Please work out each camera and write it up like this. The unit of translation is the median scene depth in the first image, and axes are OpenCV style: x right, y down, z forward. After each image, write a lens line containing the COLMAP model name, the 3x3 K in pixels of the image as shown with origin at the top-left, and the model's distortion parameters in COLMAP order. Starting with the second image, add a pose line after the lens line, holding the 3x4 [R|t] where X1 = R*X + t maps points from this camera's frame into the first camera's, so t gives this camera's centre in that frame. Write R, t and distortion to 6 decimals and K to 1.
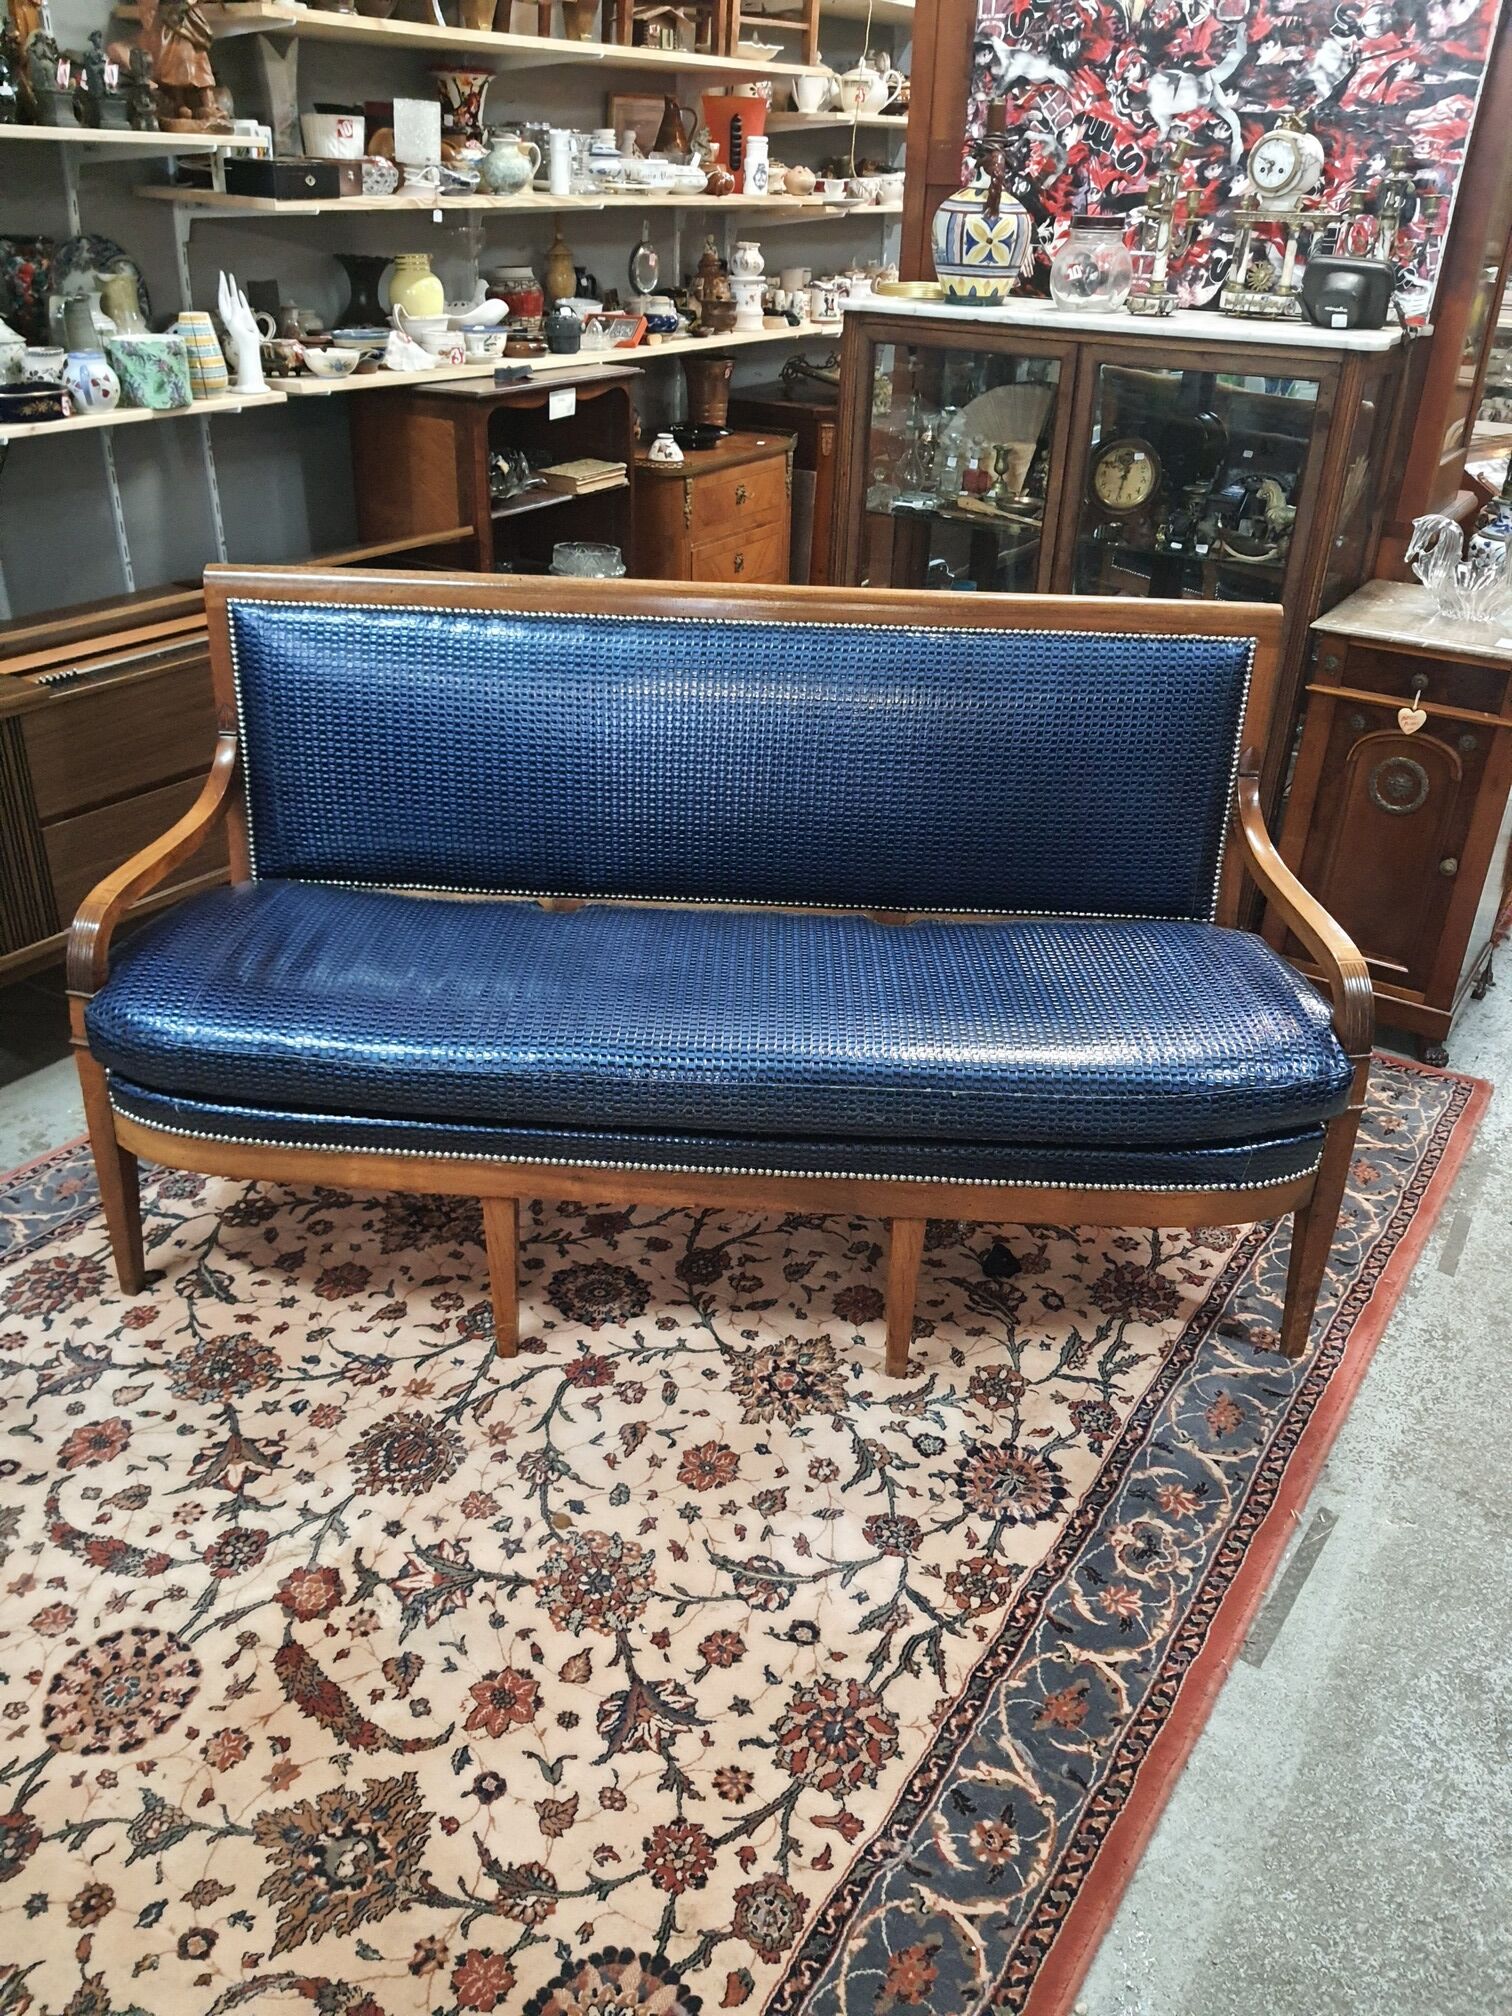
lens RADIAL K [[1651.5, 0, 763.3], [0, 1651.5, 960.7], [0, 0, 1]] dist [0.020986, -0.061200]
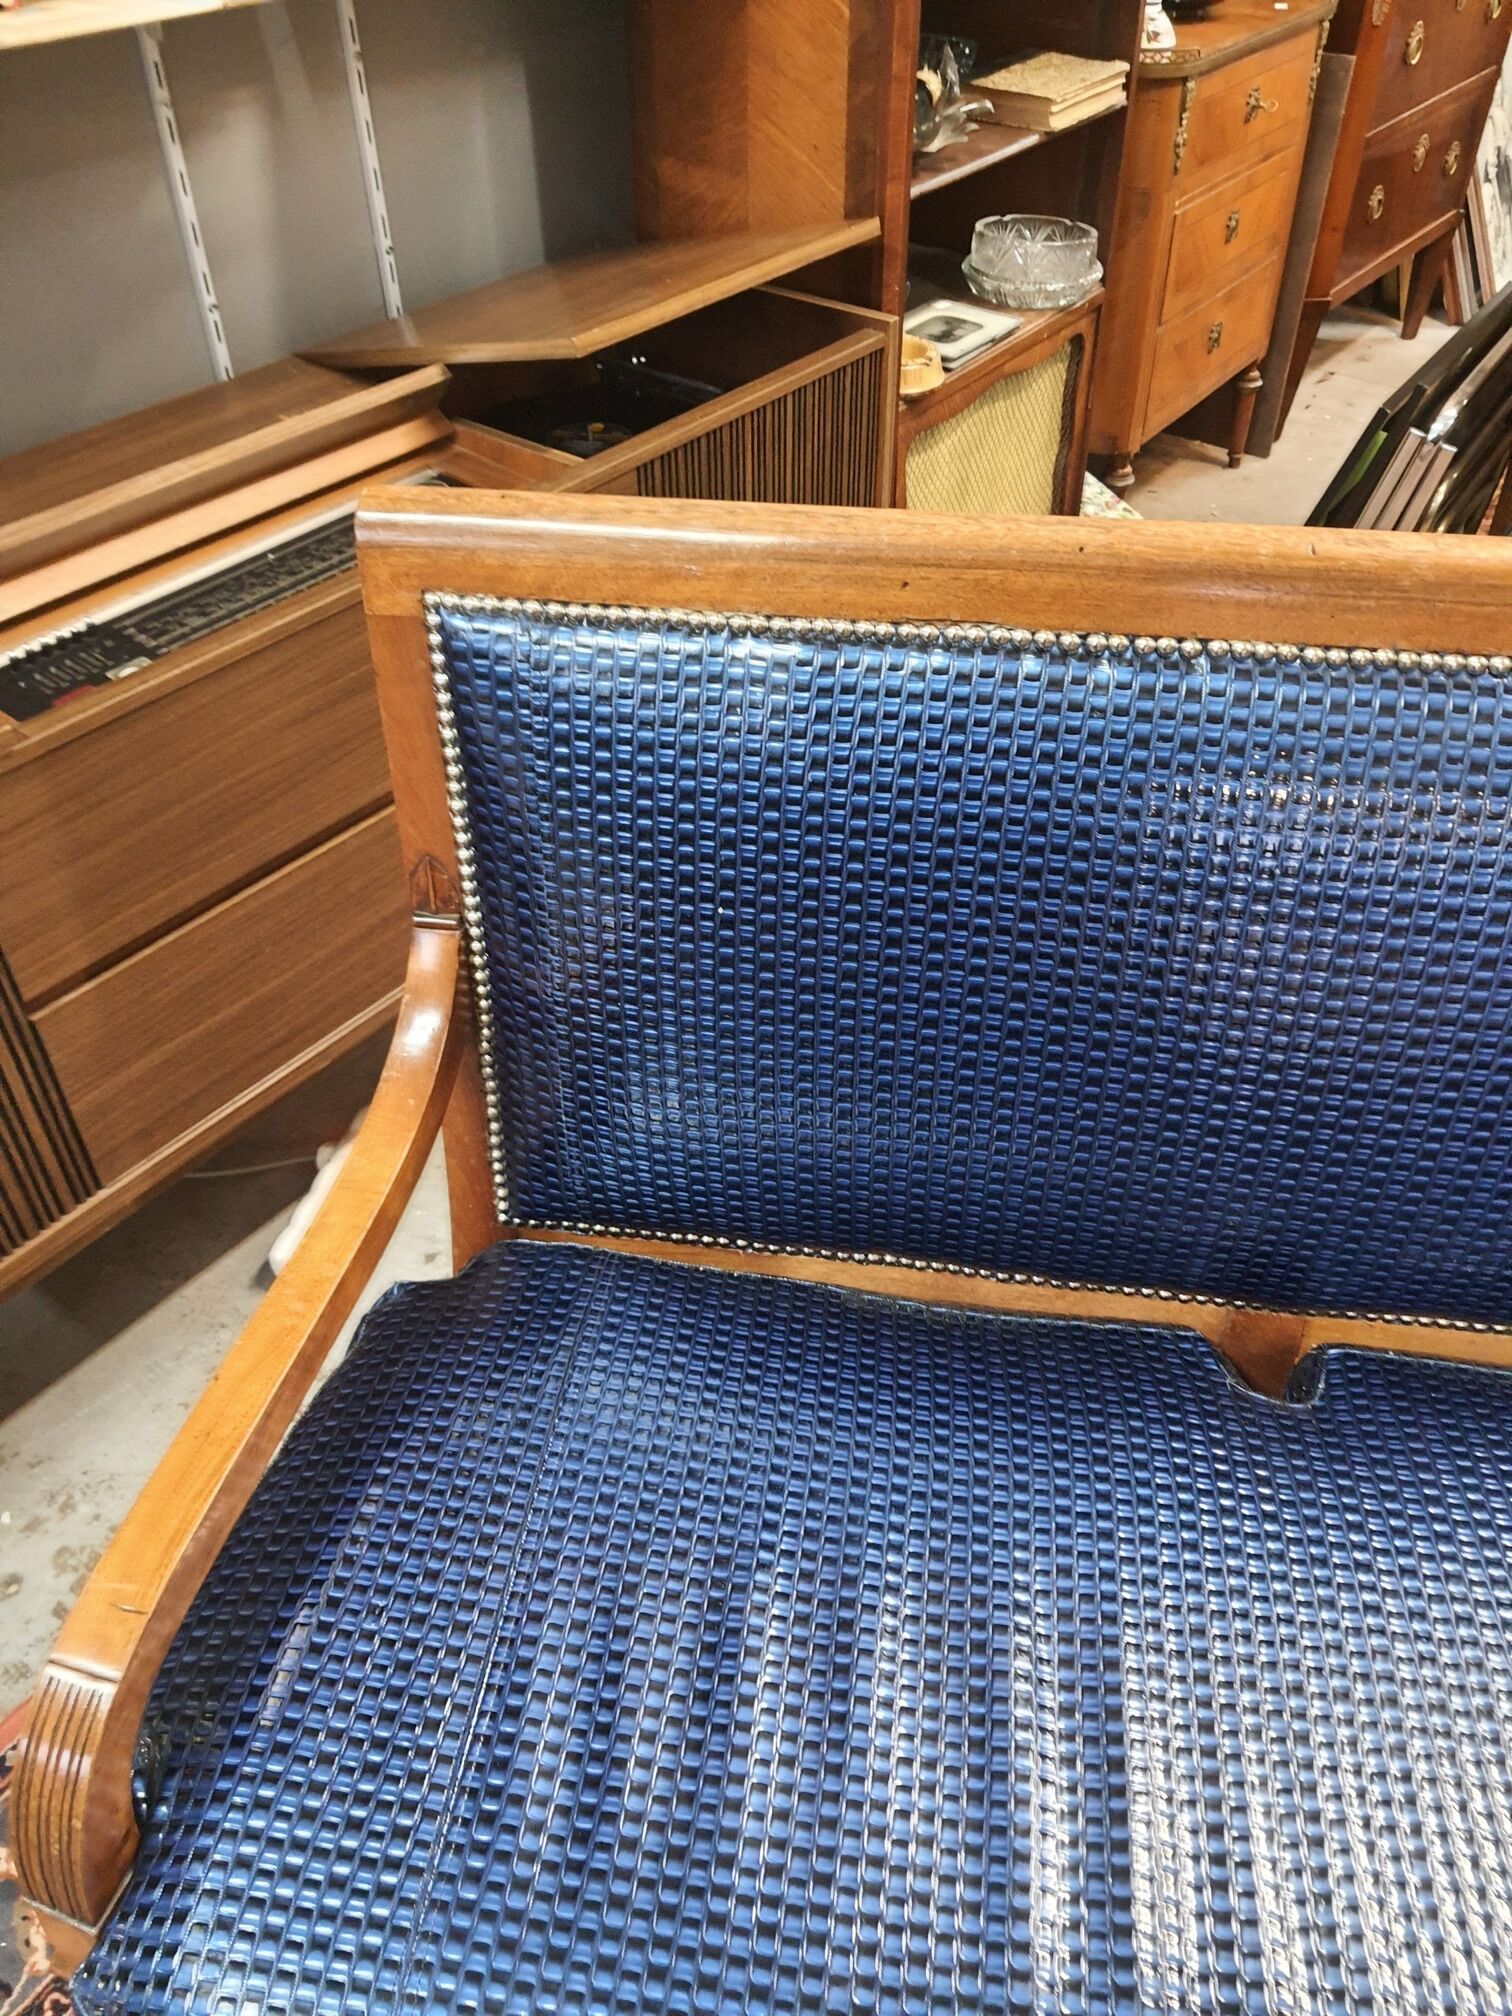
lens RADIAL K [[1651.5, 0, 763.3], [0, 1651.5, 960.7], [0, 0, 1]] dist [0.020986, -0.061200]
pose [[0.994786, 0.033030, -0.096492, -0.158344], [-0.010066, 0.973282, 0.229392, -0.163121], [0.101490, -0.227225, 0.968539, 0.476546]]
